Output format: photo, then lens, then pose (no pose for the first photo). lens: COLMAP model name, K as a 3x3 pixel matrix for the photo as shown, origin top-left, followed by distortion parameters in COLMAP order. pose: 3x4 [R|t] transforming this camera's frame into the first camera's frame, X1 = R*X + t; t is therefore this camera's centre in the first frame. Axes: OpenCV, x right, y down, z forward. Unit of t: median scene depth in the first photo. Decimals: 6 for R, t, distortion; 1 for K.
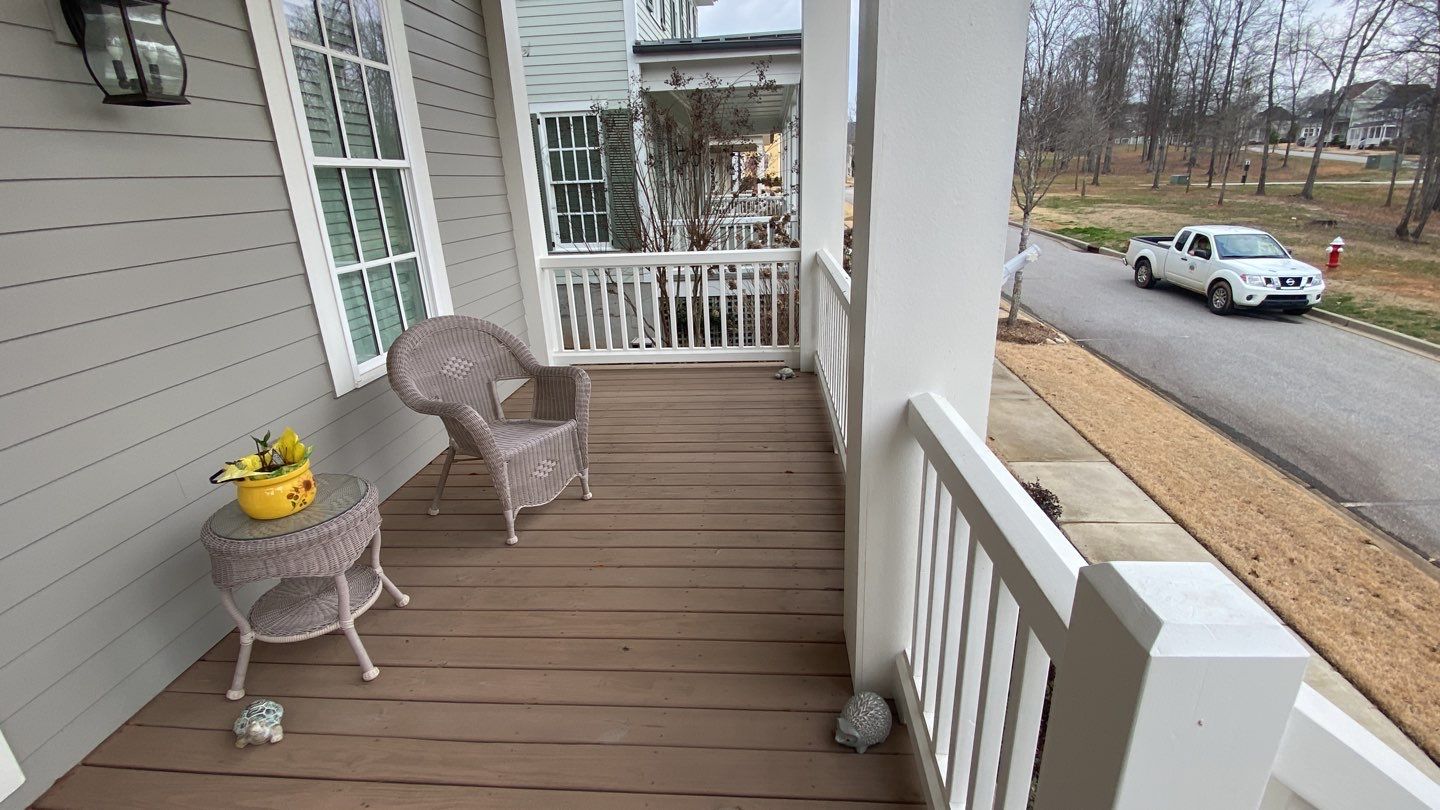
lens RADIAL K [[656.3, 0, 720.0], [0, 656.3, 405.0], [0, 0, 1]] dist [0.067457, -0.065869]
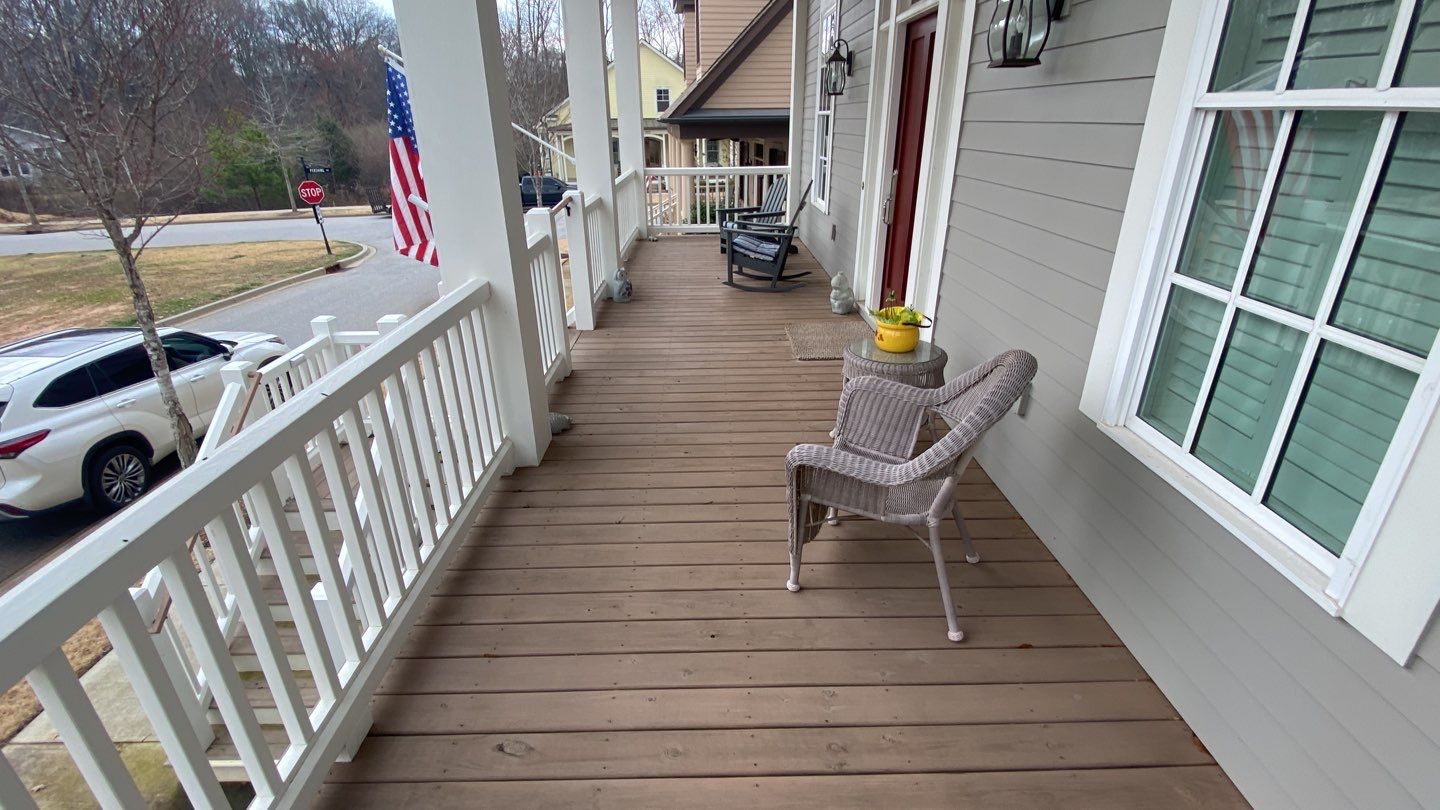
lens RADIAL K [[656.3, 0, 720.0], [0, 656.3, 405.0], [0, 0, 1]] dist [0.067457, -0.065869]
pose [[-0.994759, 0.081836, -0.061297, -0.092512], [0.018302, 0.732339, 0.680695, -0.515522], [0.100596, 0.676005, -0.729998, 1.402723]]
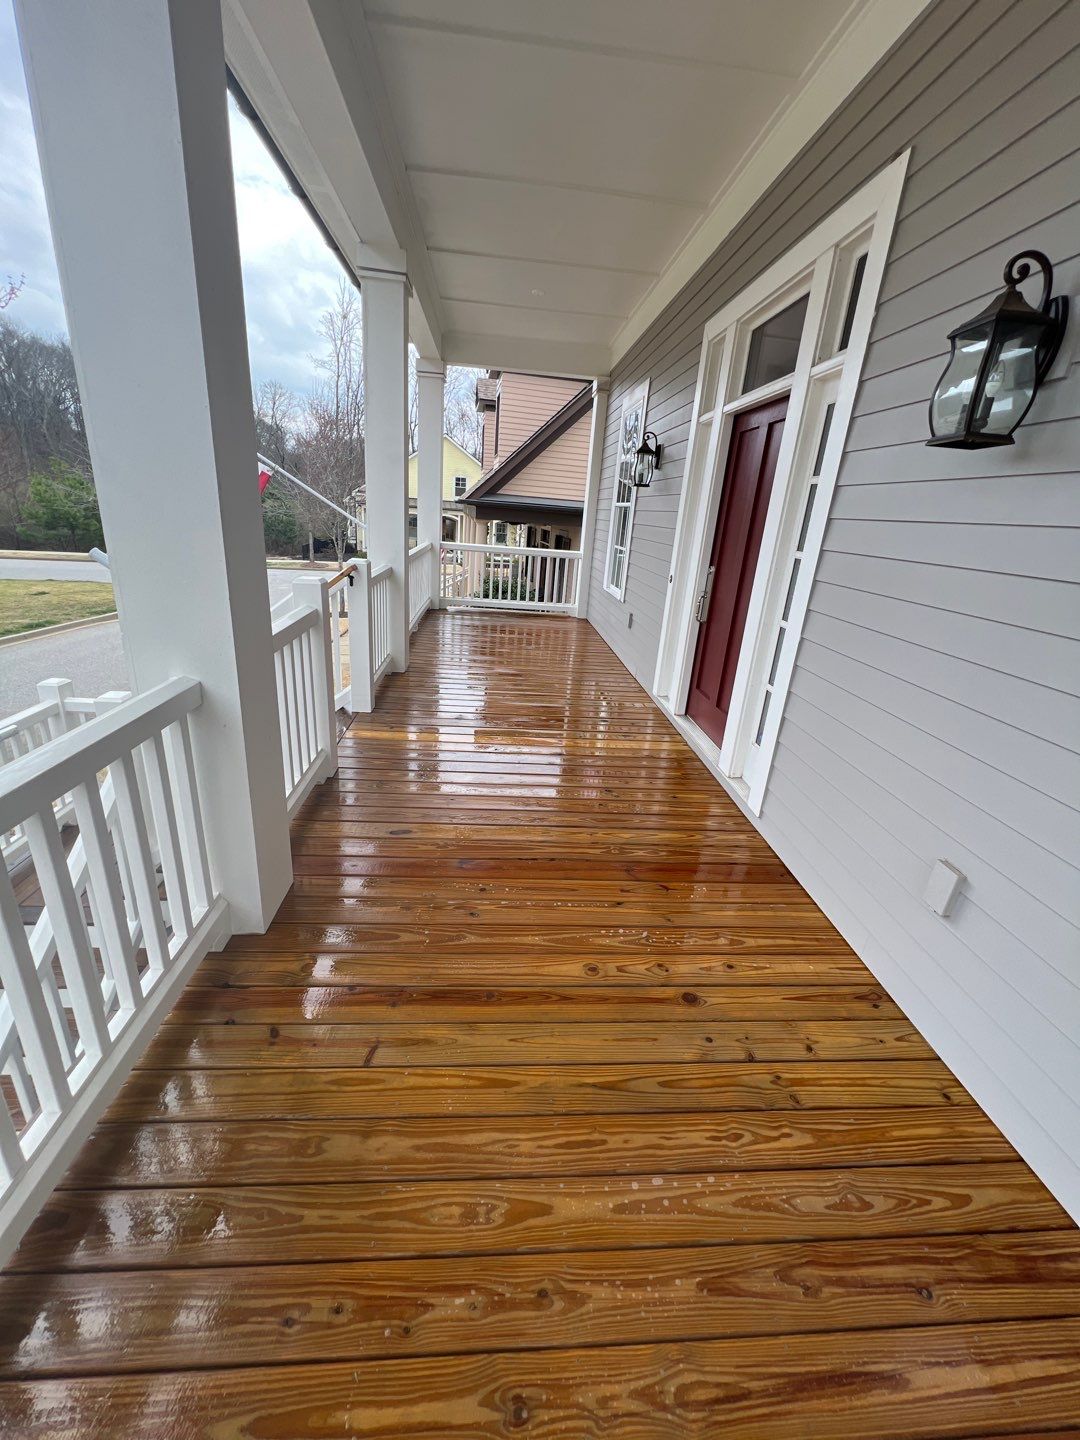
lens RADIAL K [[572.7, 0, 540.0], [0, 572.7, 720.0], [0, 0, 1]] dist [0.002145, 0.000088]
pose [[-0.989320, 0.017723, -0.144681, -0.081774], [-0.079406, 0.766837, 0.636911, -0.367352], [0.122235, 0.641597, -0.757240, 1.065003]]
